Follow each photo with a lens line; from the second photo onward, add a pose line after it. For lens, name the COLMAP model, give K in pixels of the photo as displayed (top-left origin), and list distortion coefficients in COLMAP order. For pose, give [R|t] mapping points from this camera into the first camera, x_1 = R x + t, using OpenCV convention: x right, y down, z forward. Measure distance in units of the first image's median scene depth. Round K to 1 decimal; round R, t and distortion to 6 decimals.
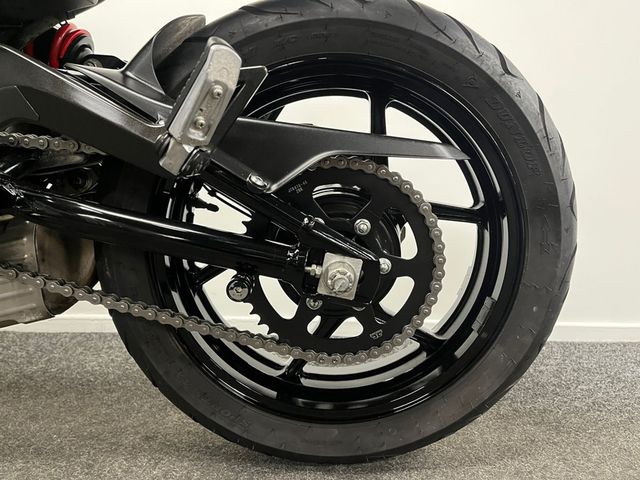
lens RADIAL K [[495.9, 0, 327.1], [0, 495.9, 237.1], [0, 0, 1]] dist [-0.000155, -0.002417]
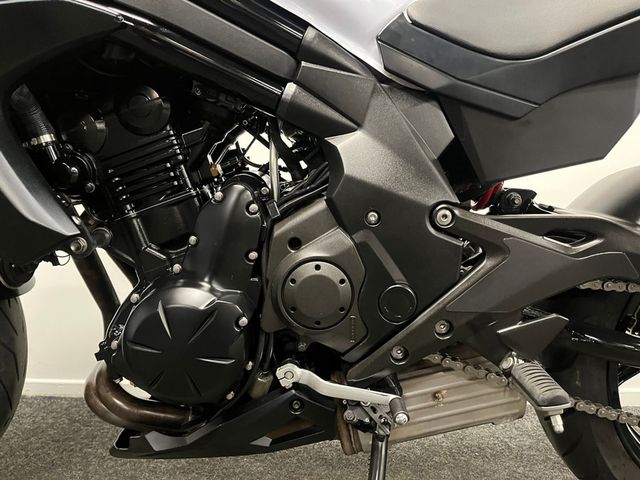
lens RADIAL K [[495.9, 0, 327.1], [0, 495.9, 237.1], [0, 0, 1]] dist [-0.000155, -0.002417]
pose [[0.999997, 0.000199, -0.002617, -1.046421], [-0.000332, 0.998705, -0.050879, -0.204080], [0.002603, 0.050880, 0.998701, -0.148378]]
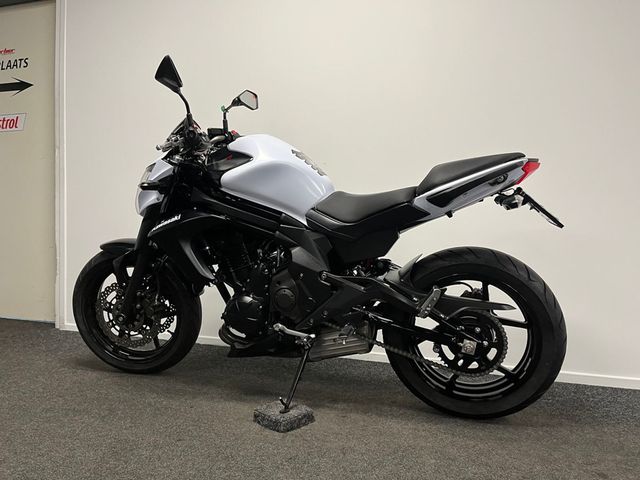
lens RADIAL K [[495.9, 0, 327.1], [0, 495.9, 237.1], [0, 0, 1]] dist [-0.000155, -0.002417]
pose [[0.953528, 0.008559, -0.301182, 0.094965], [-0.031133, 0.997045, -0.070231, -0.318318], [0.299691, 0.076344, 0.950977, -1.997525]]
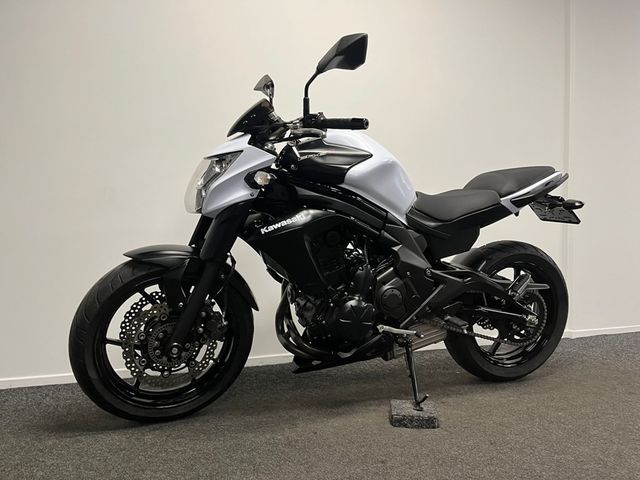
lens RADIAL K [[495.9, 0, 327.1], [0, 495.9, 237.1], [0, 0, 1]] dist [-0.000155, -0.002417]
pose [[0.941032, -0.020736, 0.337681, -2.450976], [0.045150, 0.996889, -0.064604, -0.343034], [-0.335291, 0.076040, 0.939041, -1.876918]]
